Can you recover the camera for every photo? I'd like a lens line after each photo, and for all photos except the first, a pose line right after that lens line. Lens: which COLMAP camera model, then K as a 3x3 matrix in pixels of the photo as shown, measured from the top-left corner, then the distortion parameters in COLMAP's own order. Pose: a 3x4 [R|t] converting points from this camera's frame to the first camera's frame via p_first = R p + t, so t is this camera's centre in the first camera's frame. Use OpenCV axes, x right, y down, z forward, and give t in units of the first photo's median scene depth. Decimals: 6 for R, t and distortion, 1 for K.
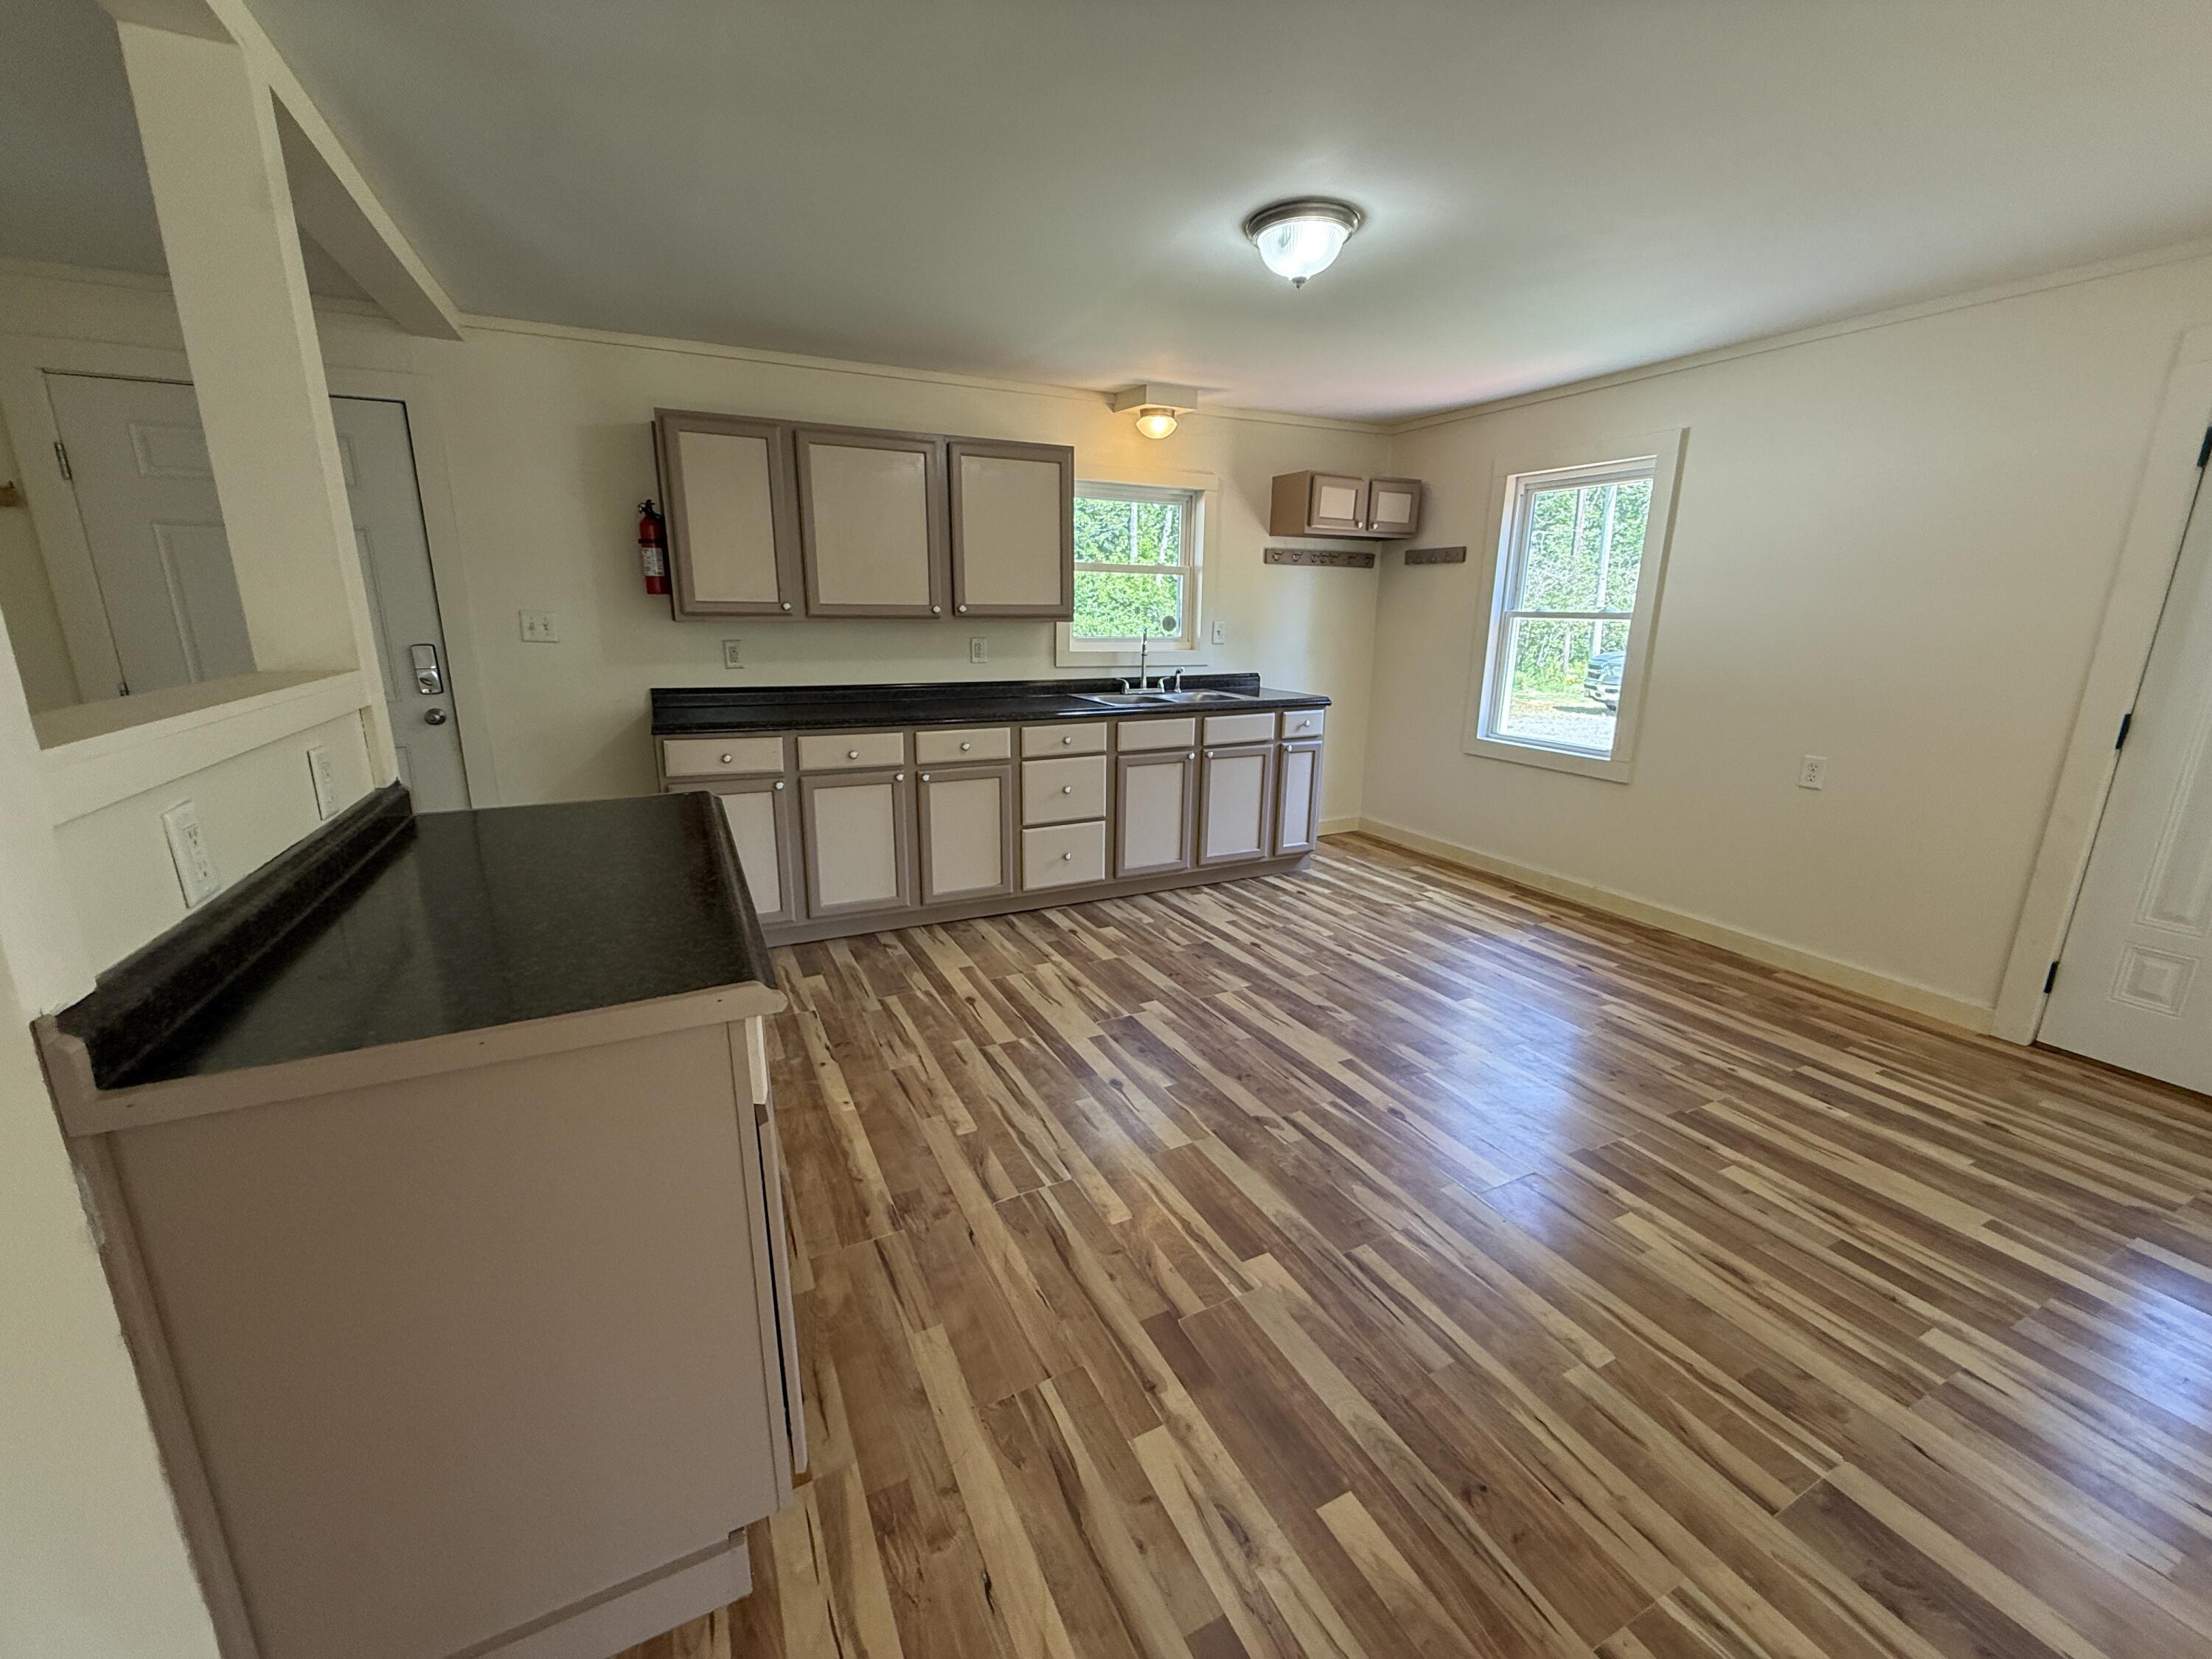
lens RADIAL K [[884.3, 0, 1103.1], [0, 884.3, 825.3], [0, 0, 1]] dist [0.001436, -0.000808]
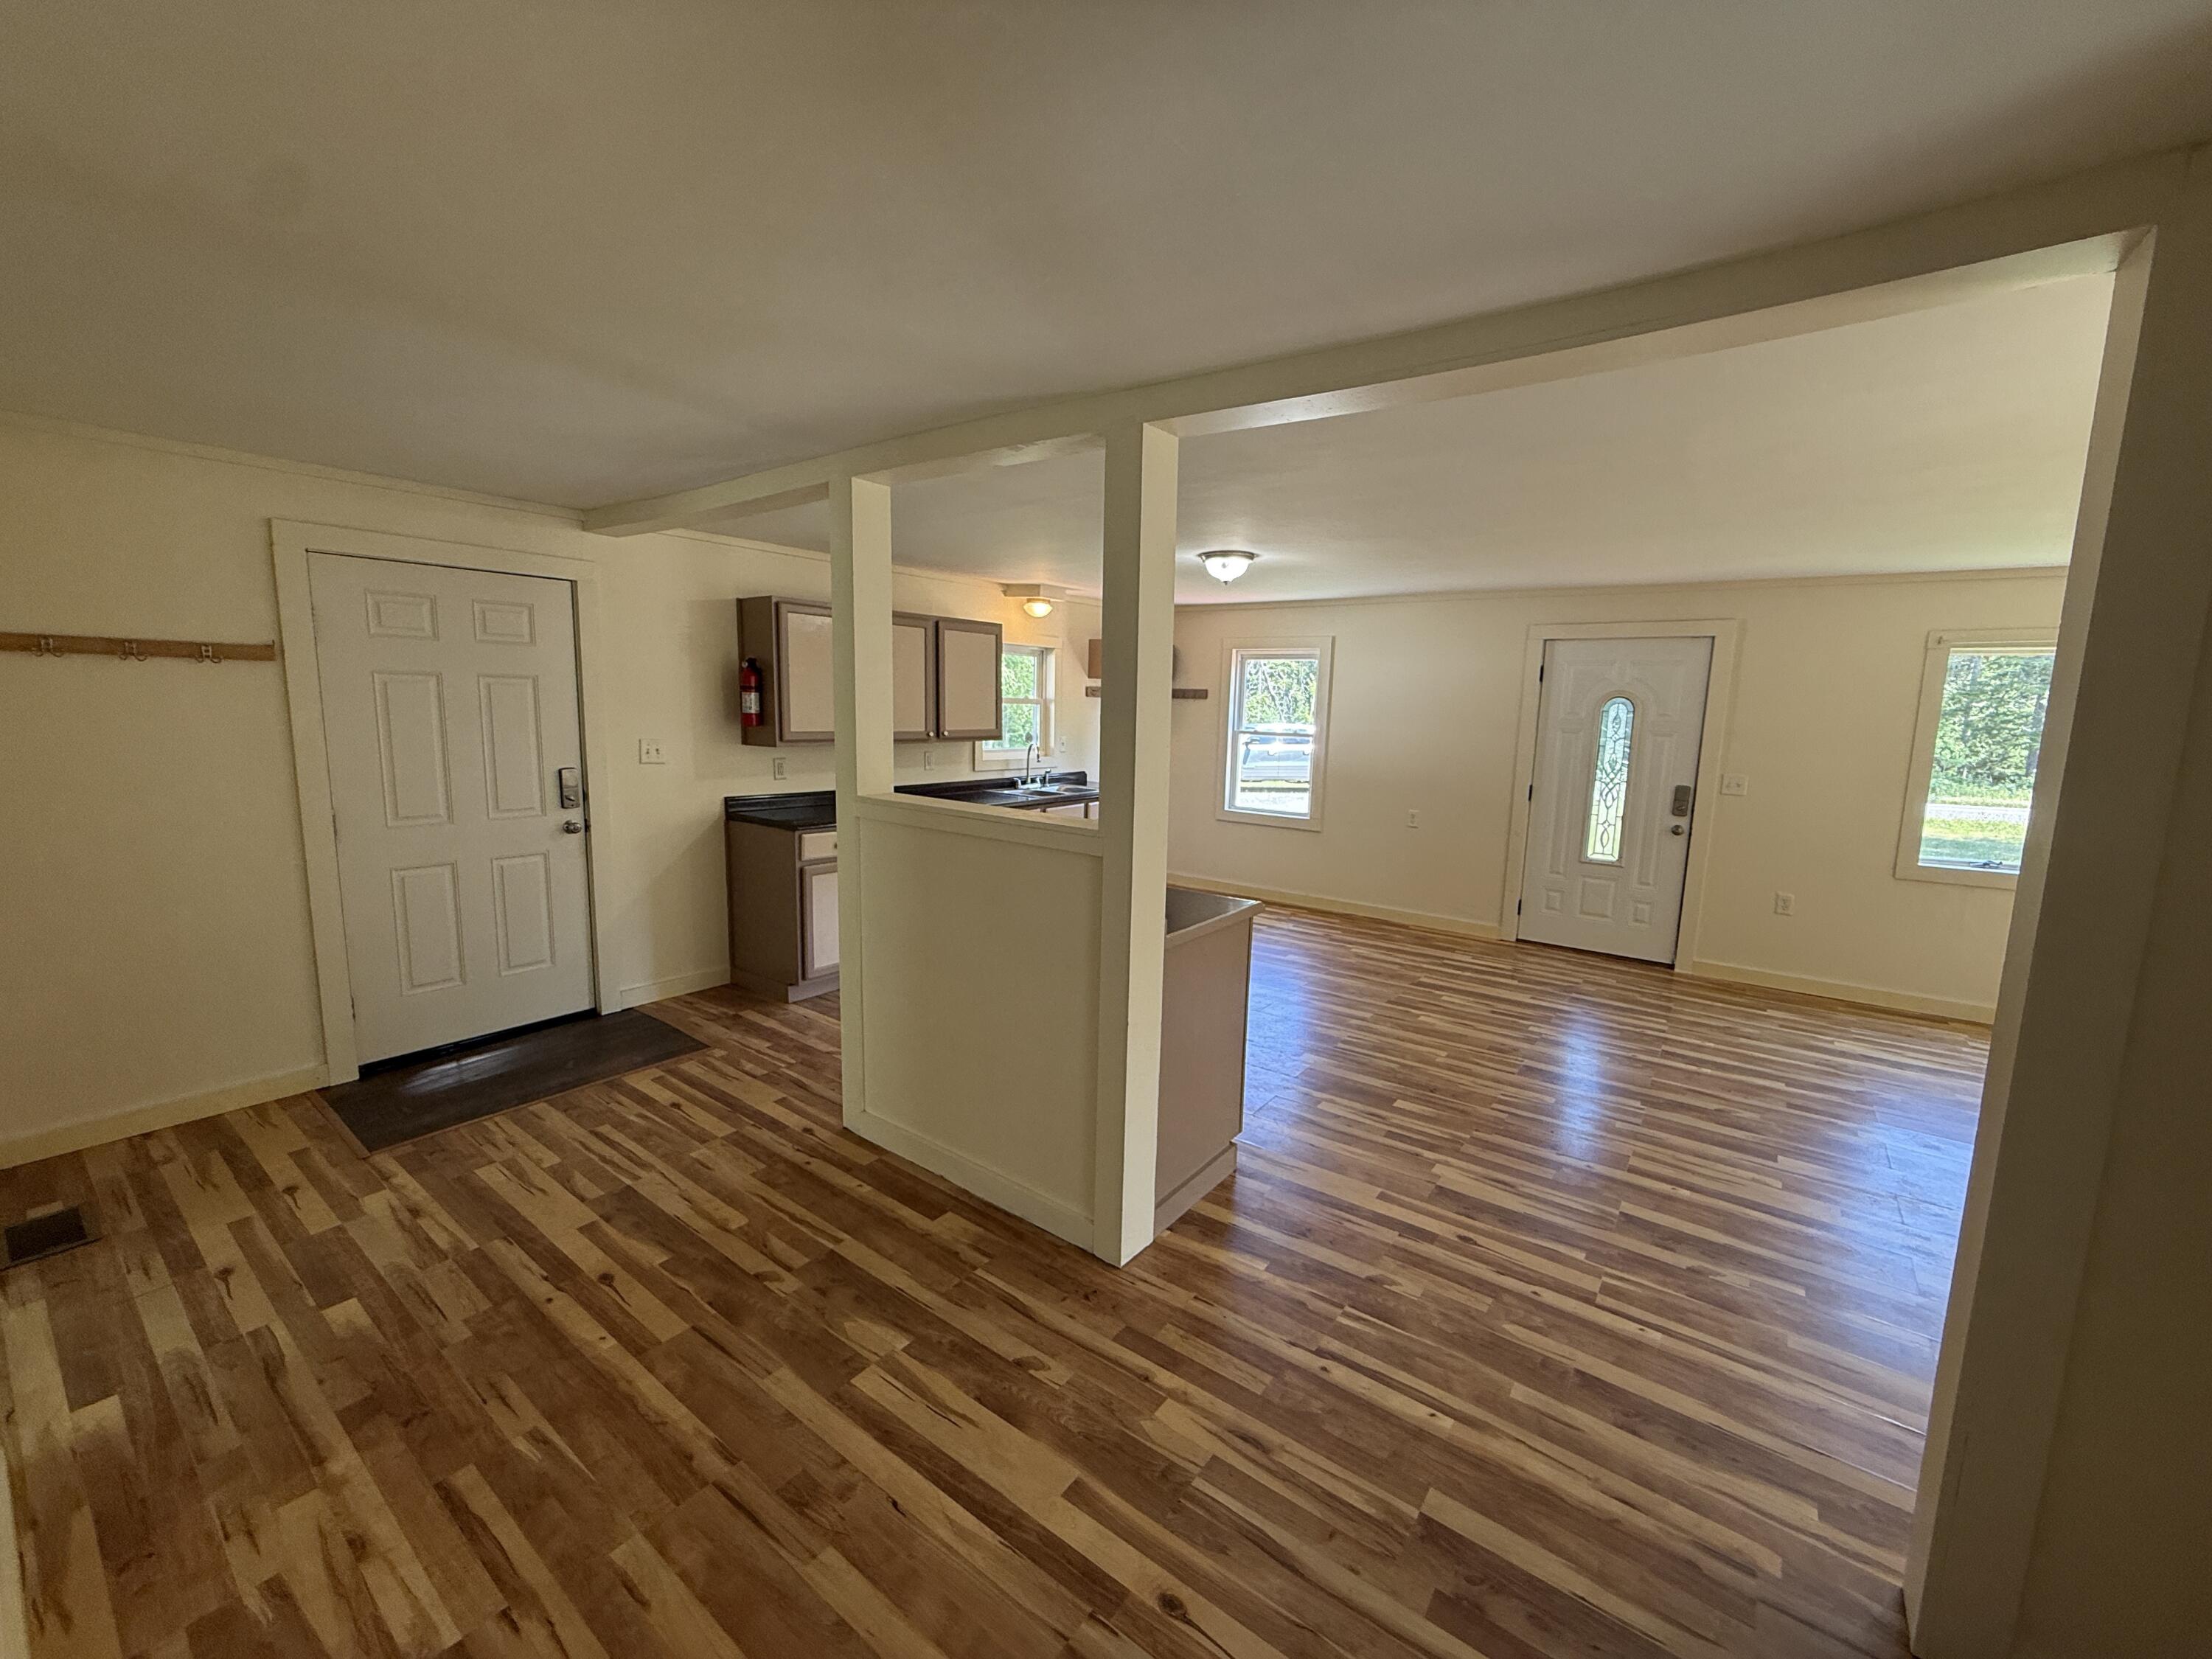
lens RADIAL K [[884.3, 0, 1110.9], [0, 884.3, 818.7], [0, 0, 1]] dist [0.001436, -0.000808]
pose [[0.889023, -0.047571, 0.455385, -0.581600], [0.093267, 0.992550, -0.078395, 0.026342], [-0.448263, 0.112167, 0.886836, -0.361724]]
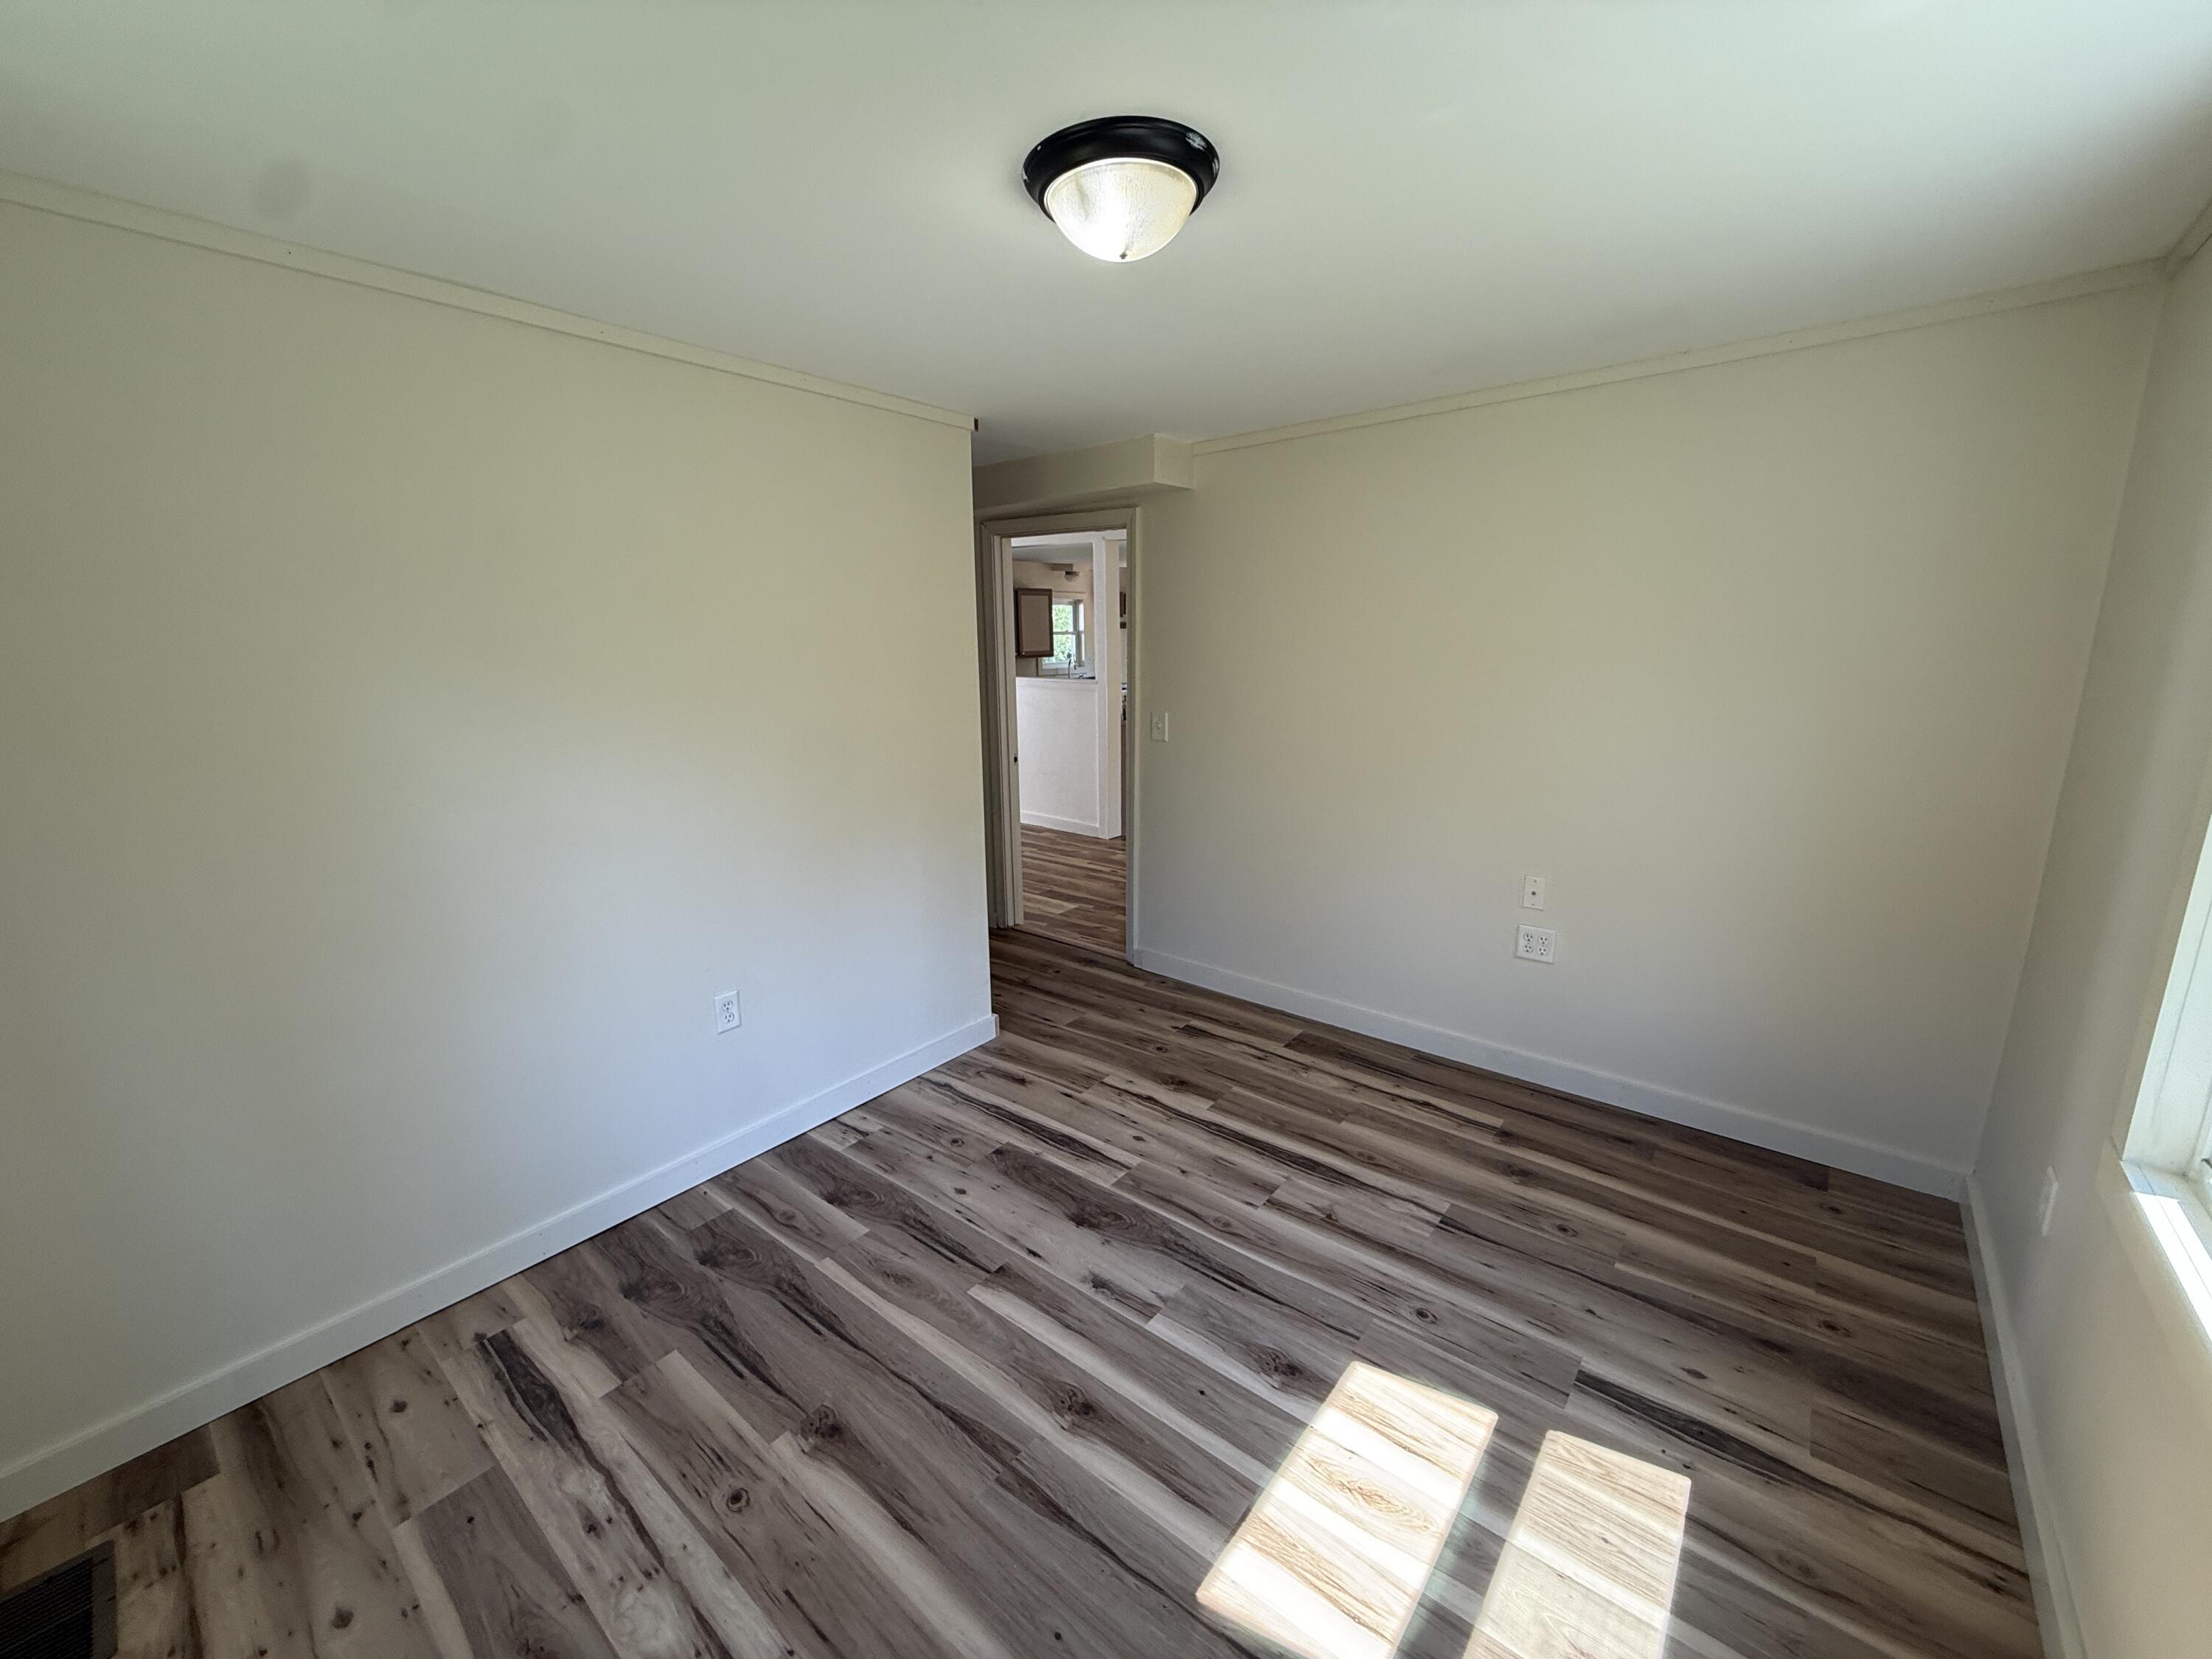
lens RADIAL K [[884.3, 0, 1106.2], [0, 884.3, 824.5], [0, 0, 1]] dist [0.001436, -0.000808]
pose [[0.908248, -0.105872, 0.404817, -1.037920], [0.114618, 0.993406, 0.002649, 0.269727], [-0.402428, 0.043994, 0.914394, -1.419005]]
